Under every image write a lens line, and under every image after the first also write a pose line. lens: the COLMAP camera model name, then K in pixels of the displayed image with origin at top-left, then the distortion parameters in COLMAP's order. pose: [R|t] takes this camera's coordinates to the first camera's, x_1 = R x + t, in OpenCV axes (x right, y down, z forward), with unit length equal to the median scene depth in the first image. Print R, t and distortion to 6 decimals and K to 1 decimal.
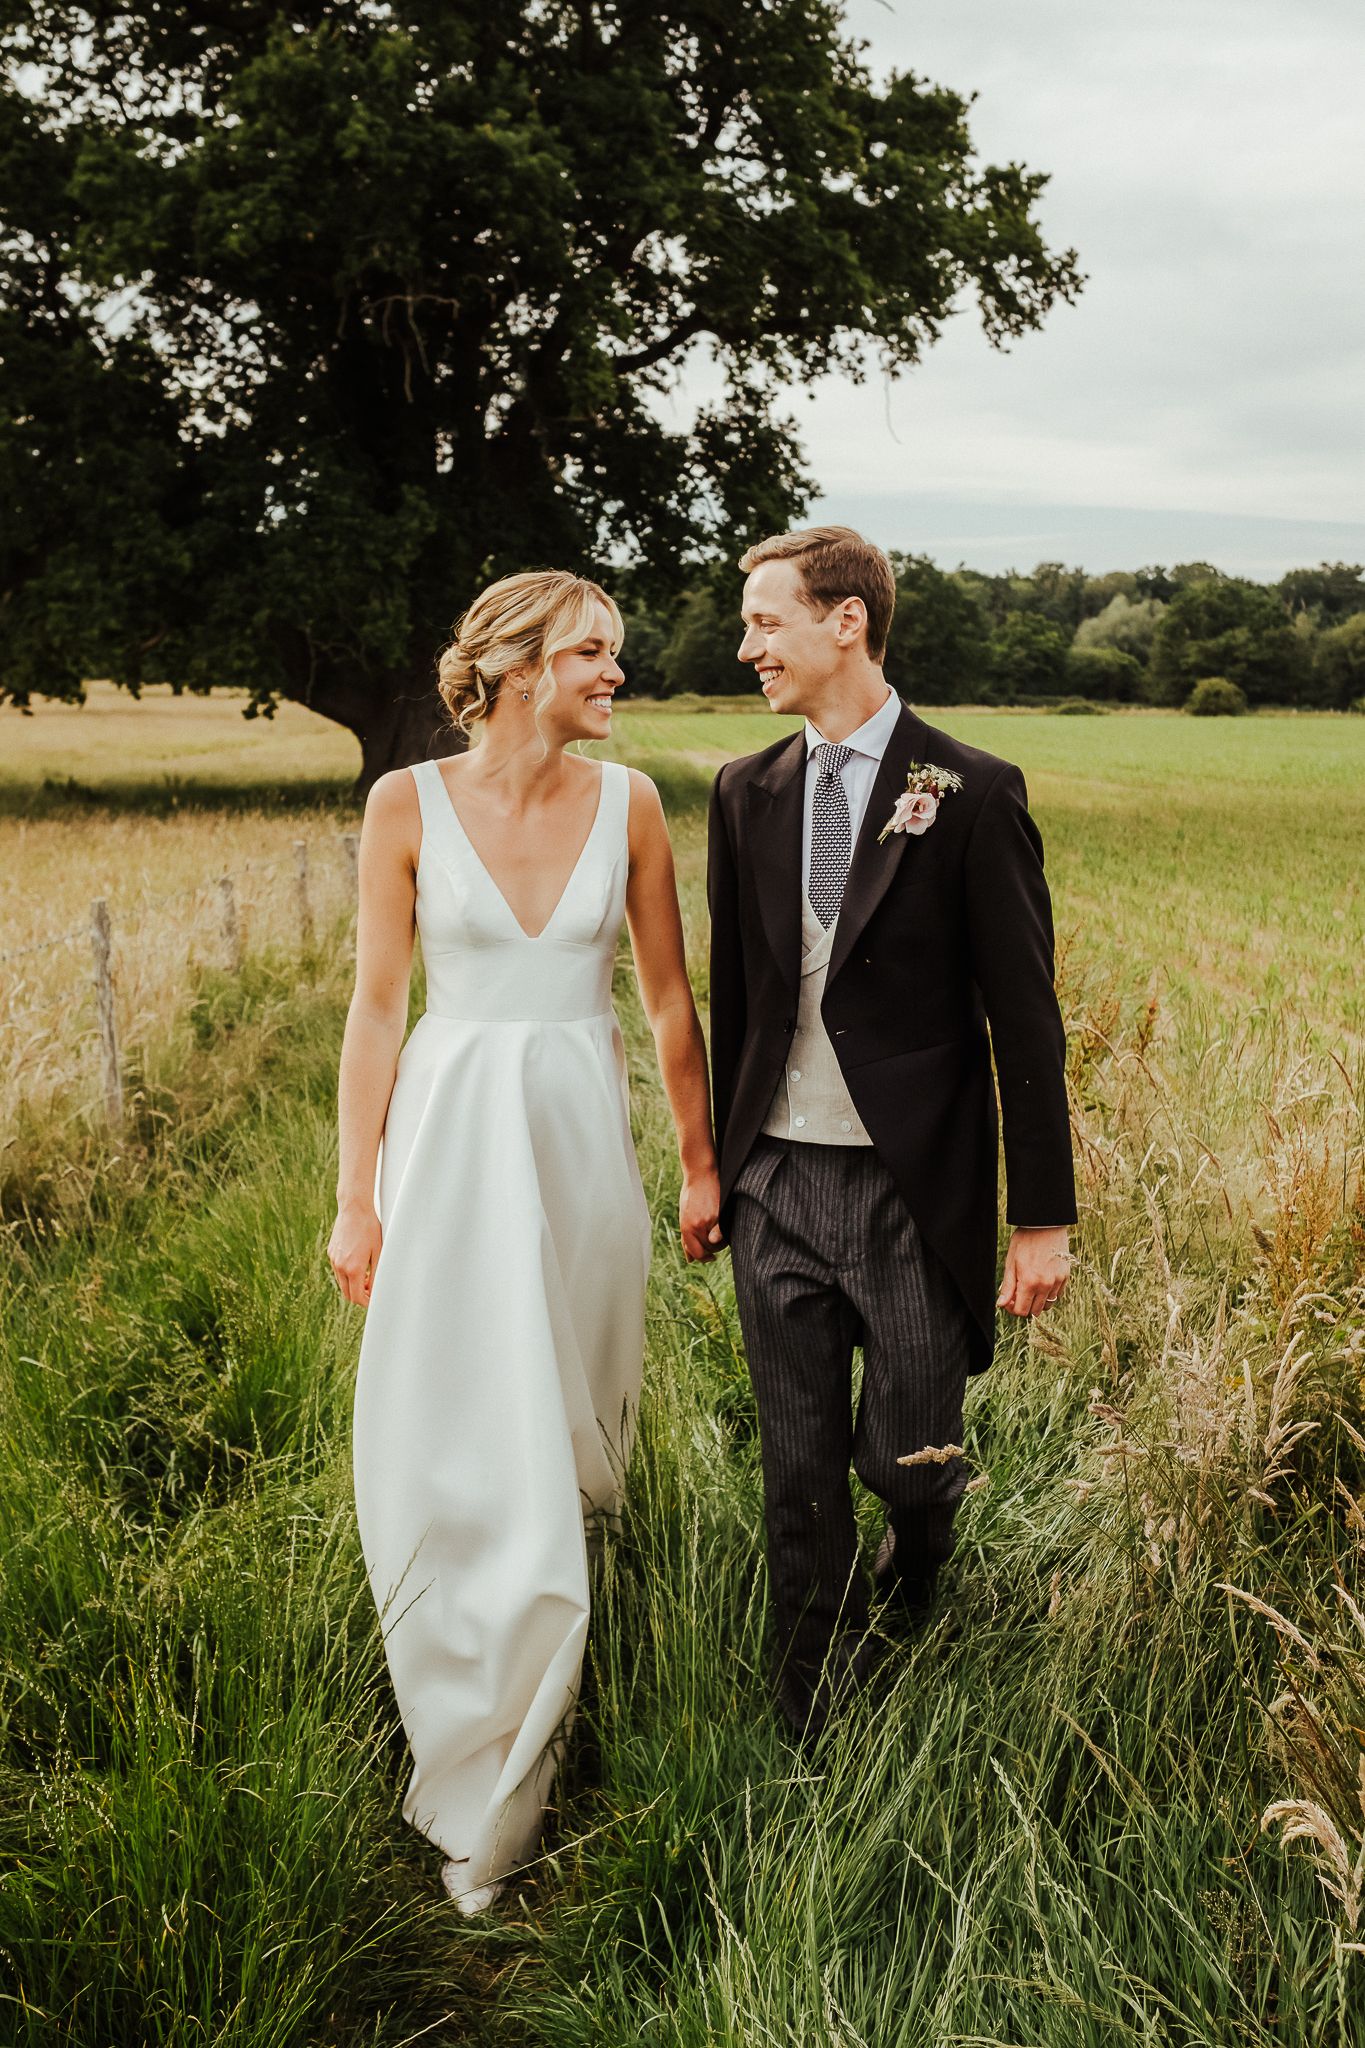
lens RADIAL K [[2145.2, 0, 682.5], [0, 2145.2, 1024.0], [0, 0, 1]] dist [-0.007642, -0.002229]
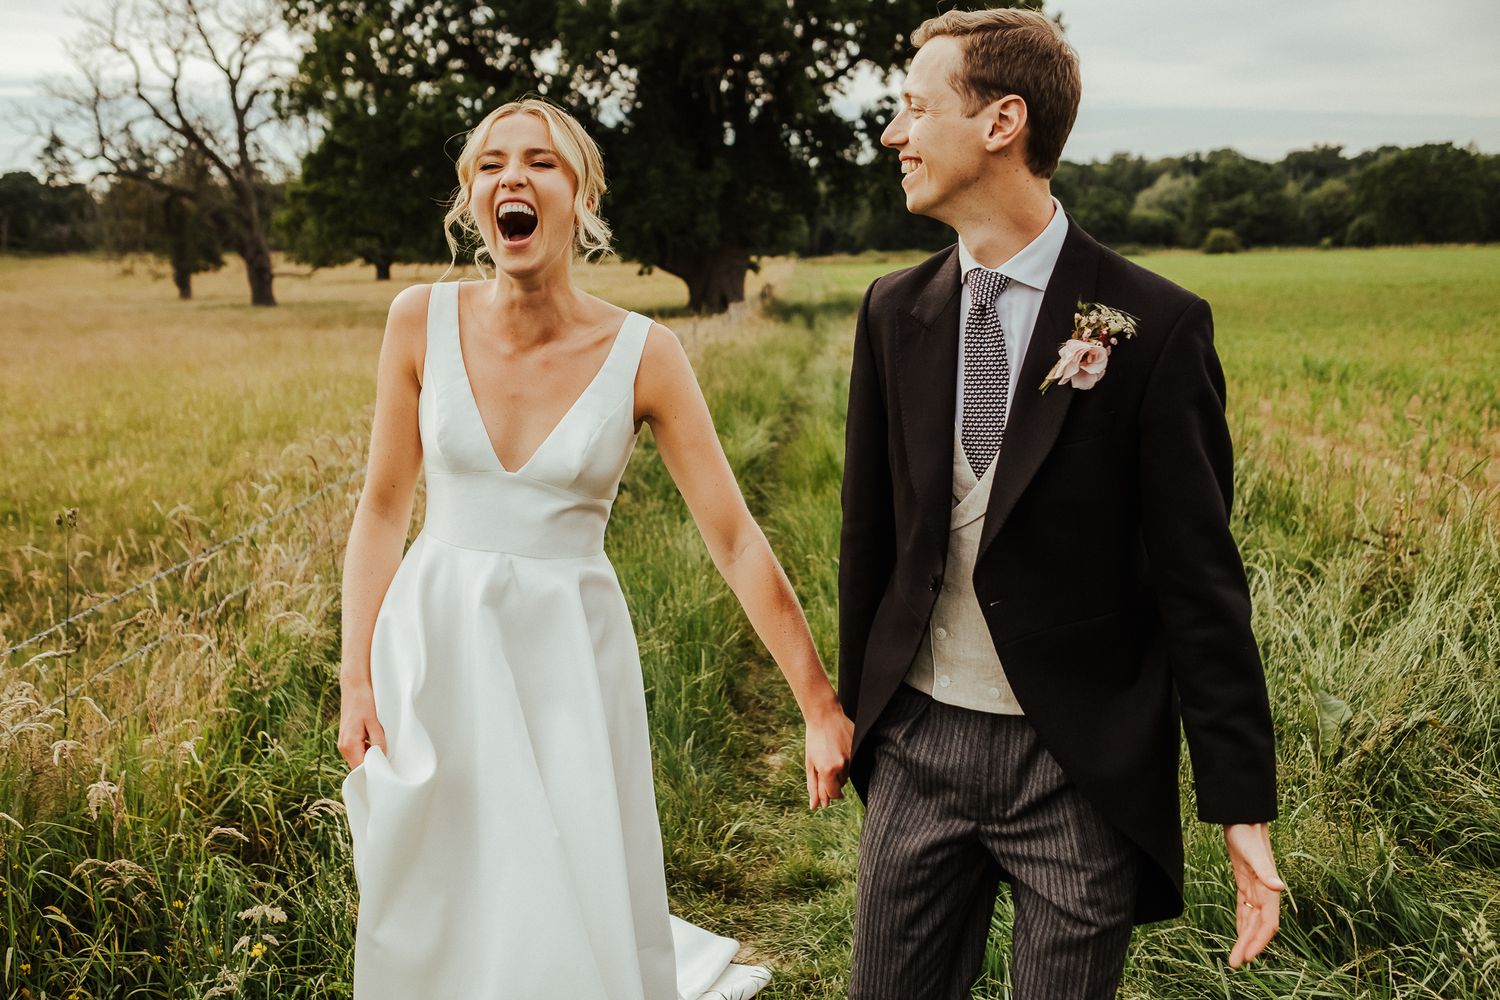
lens RADIAL K [[1621.7, 0, 750.0], [0, 1621.7, 500.0], [0, 0, 1]] dist [-0.016015, -0.010470]
pose [[0.996381, -0.020790, -0.082422, 0.019047], [0.020872, 0.999782, 0.000137, 0.057702], [0.082401, -0.001857, 0.996598, -0.419854]]
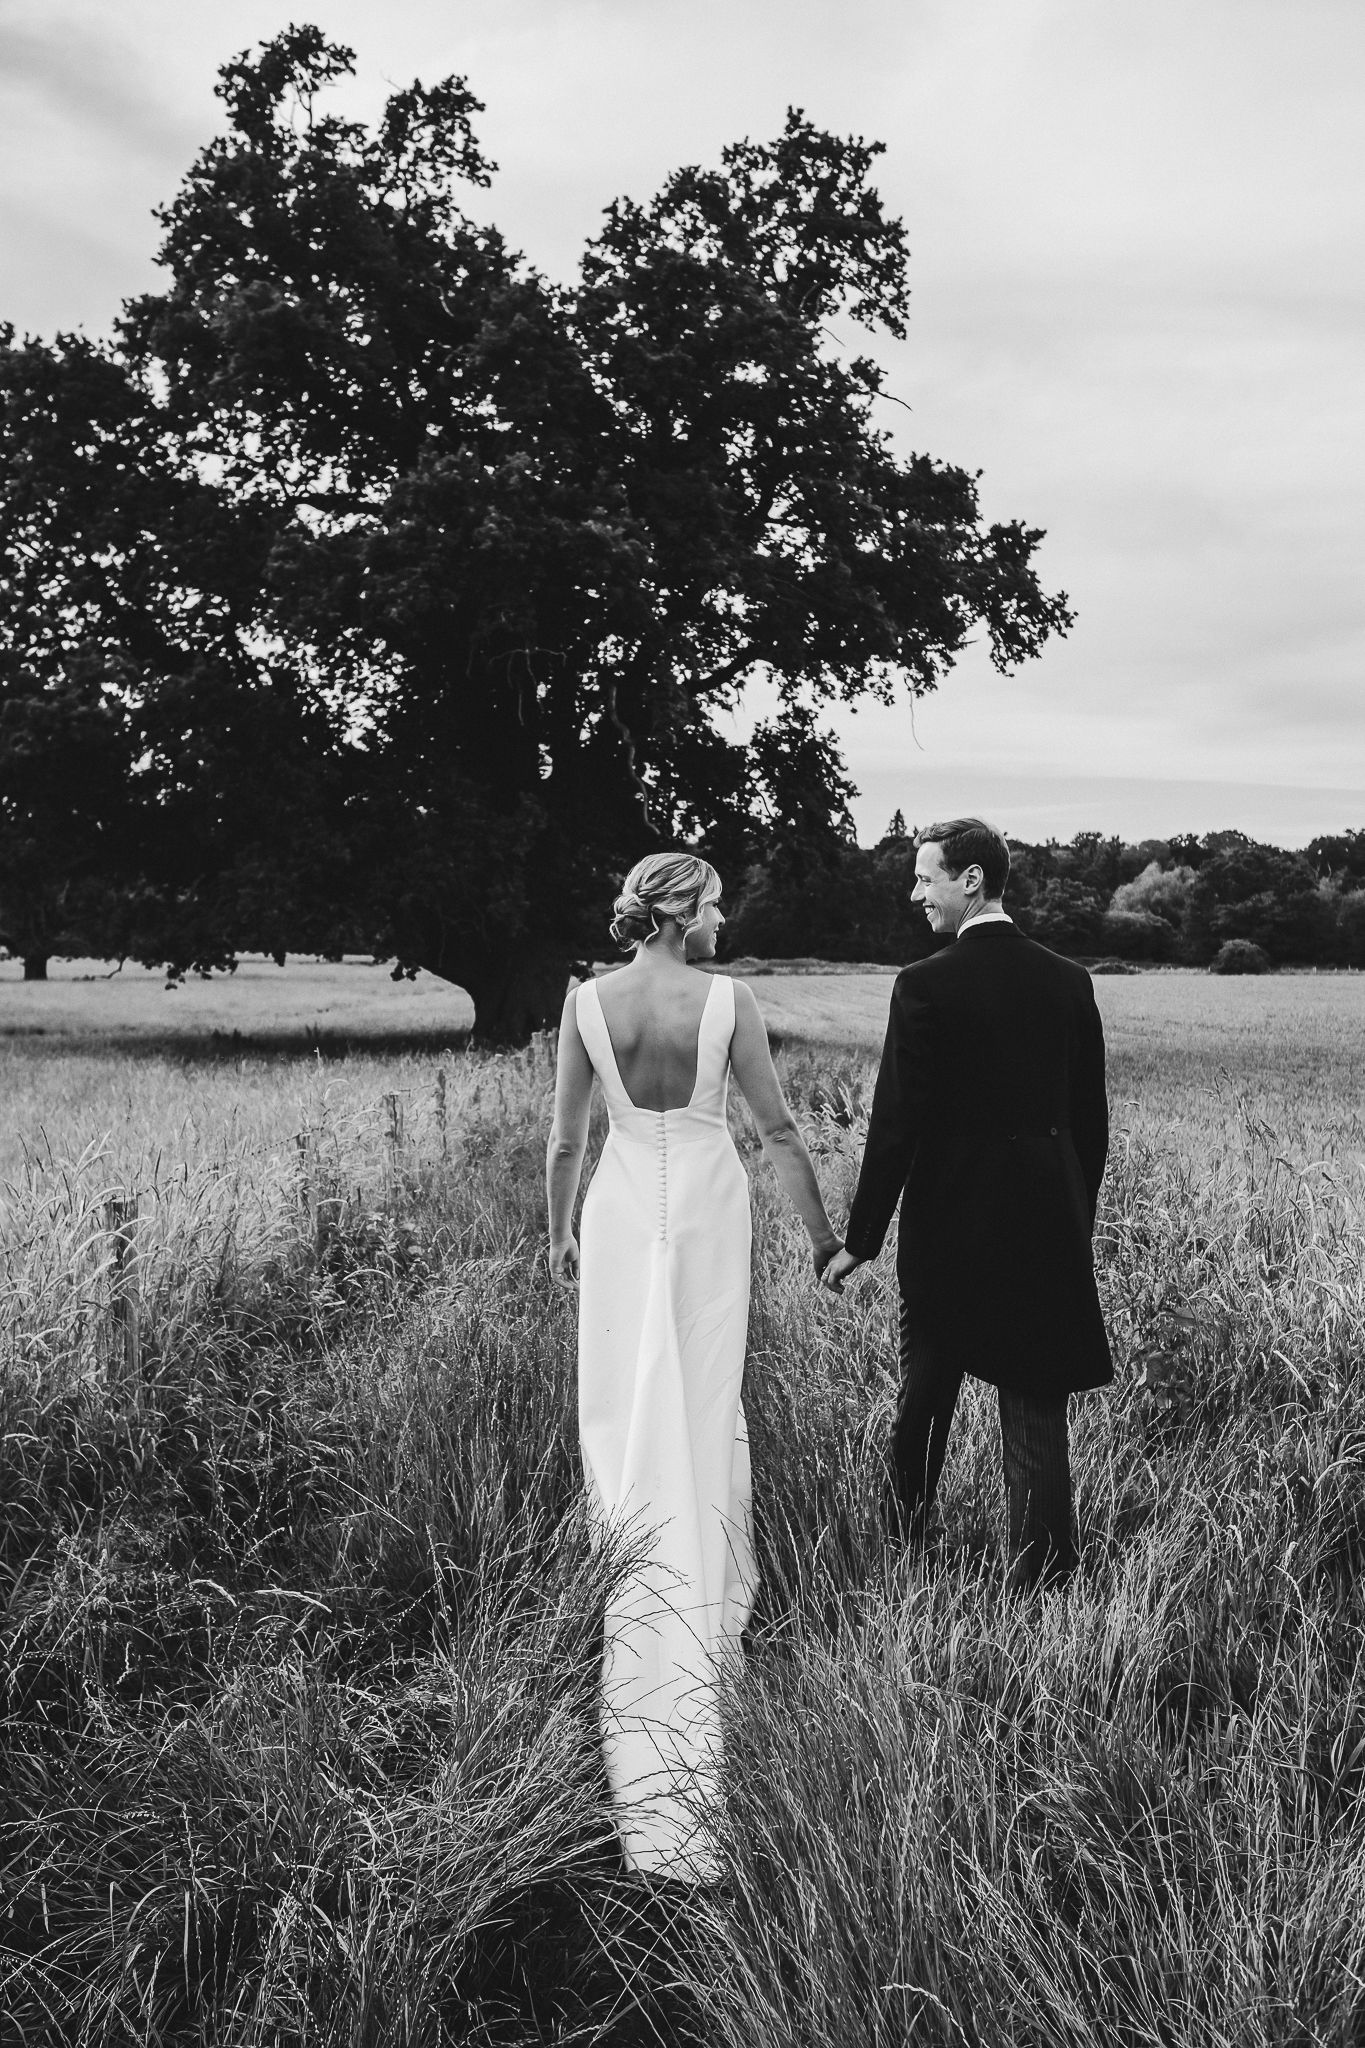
lens RADIAL K [[2145.2, 0, 682.5], [0, 2145.2, 1024.0], [0, 0, 1]] dist [-0.007642, -0.002229]
pose [[0.999581, -0.006387, -0.028236, -0.000715], [0.002920, 0.992629, -0.121156, 0.026540], [0.028801, 0.121023, 0.992232, -0.175168]]
